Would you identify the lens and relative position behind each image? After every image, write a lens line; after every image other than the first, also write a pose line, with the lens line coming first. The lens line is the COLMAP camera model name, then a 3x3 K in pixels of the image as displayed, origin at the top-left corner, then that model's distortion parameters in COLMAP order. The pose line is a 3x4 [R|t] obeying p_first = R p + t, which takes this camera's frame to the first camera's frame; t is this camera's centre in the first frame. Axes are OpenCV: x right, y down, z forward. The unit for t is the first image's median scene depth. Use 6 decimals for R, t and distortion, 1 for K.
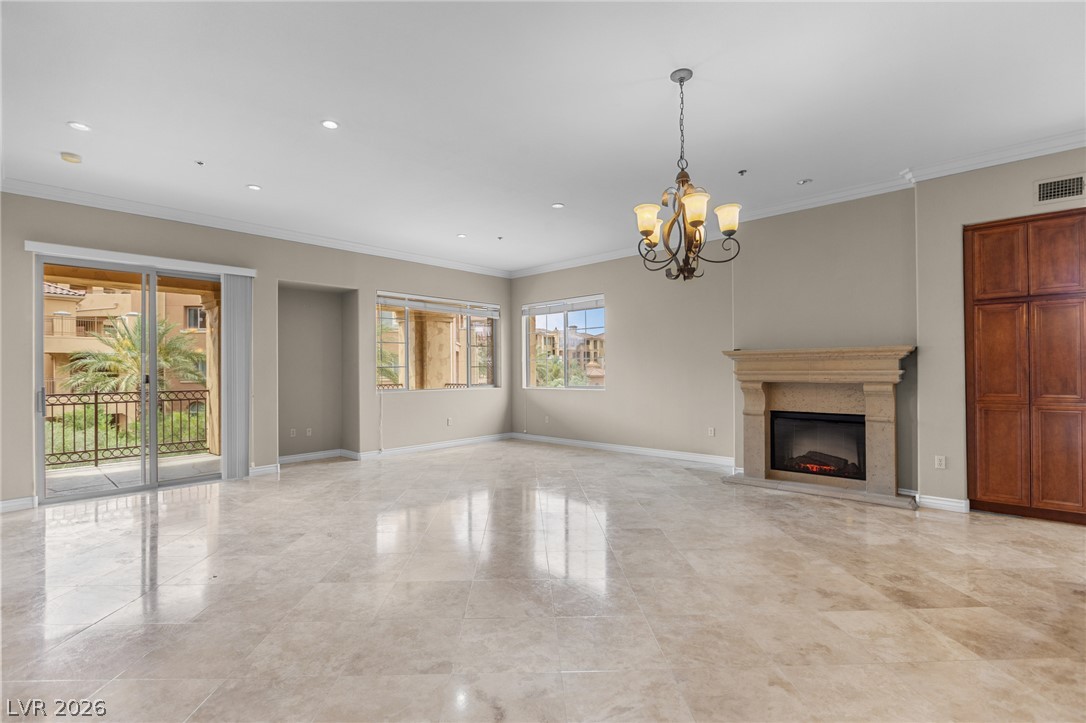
lens RADIAL K [[509.5, 0, 537.8], [0, 509.5, 366.3], [0, 0, 1]] dist [-0.003544, -0.002075]
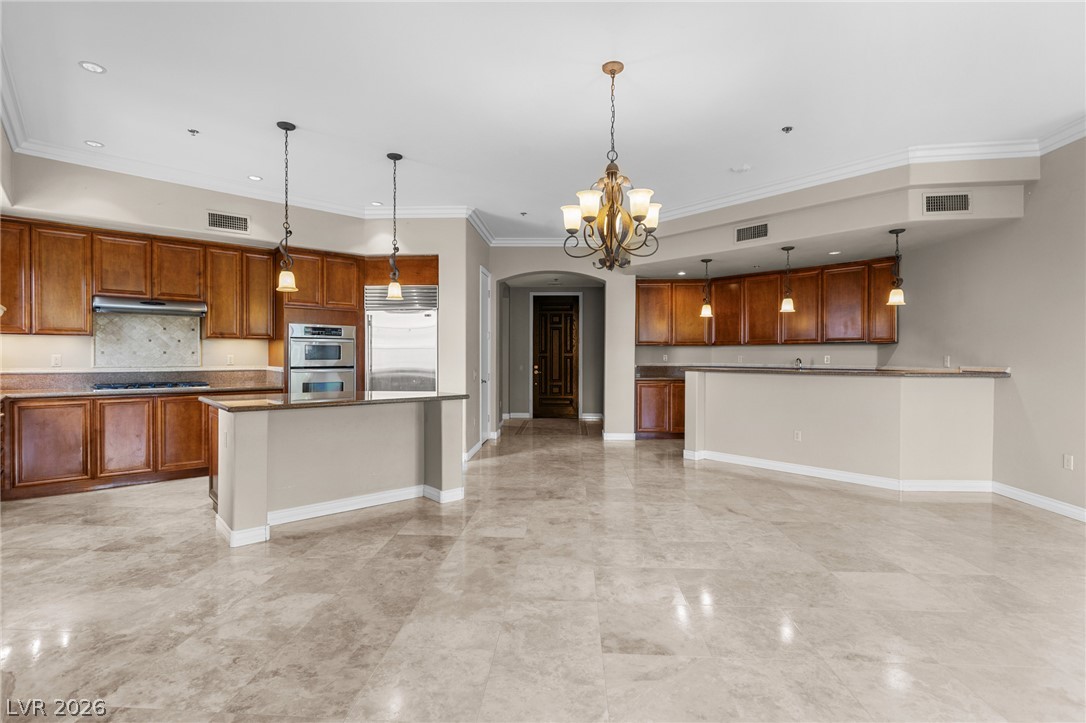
lens RADIAL K [[509.5, 0, 551.0], [0, 509.5, 356.8], [0, 0, 1]] dist [-0.003544, -0.002075]
pose [[-0.996862, 0.004257, 0.079044, 0.146698], [0.004346, 0.999990, 0.000960, 0.002222], [-0.079039, 0.001301, -0.996871, 0.906291]]
